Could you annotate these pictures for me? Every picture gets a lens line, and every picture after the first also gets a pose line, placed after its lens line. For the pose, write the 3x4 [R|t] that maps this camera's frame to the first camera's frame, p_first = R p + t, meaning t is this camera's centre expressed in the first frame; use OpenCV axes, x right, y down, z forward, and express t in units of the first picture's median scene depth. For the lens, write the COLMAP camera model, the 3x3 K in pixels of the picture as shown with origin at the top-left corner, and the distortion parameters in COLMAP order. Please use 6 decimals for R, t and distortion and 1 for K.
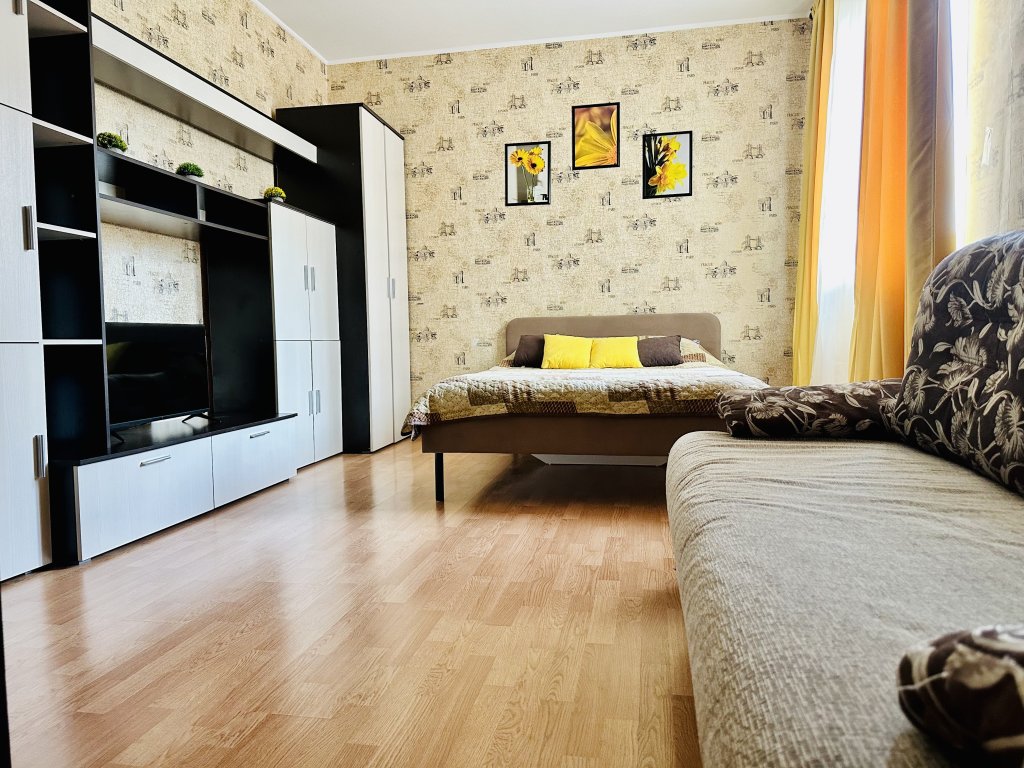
lens RADIAL K [[721.6, 0, 513.4], [0, 721.6, 388.3], [0, 0, 1]] dist [-0.003382, -0.024410]
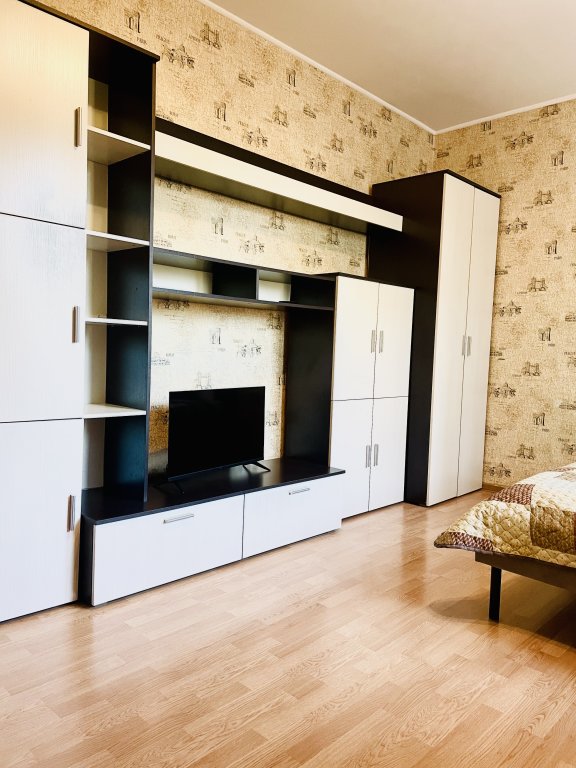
lens RADIAL K [[581.9, 0, 285.3], [0, 581.9, 389.7], [0, 0, 1]] dist [0.070692, -0.091623]
pose [[0.842197, 0.076589, -0.533702, 0.068511], [-0.080403, 0.996632, 0.016143, -0.075793], [0.533141, 0.029316, 0.845518, 0.169610]]
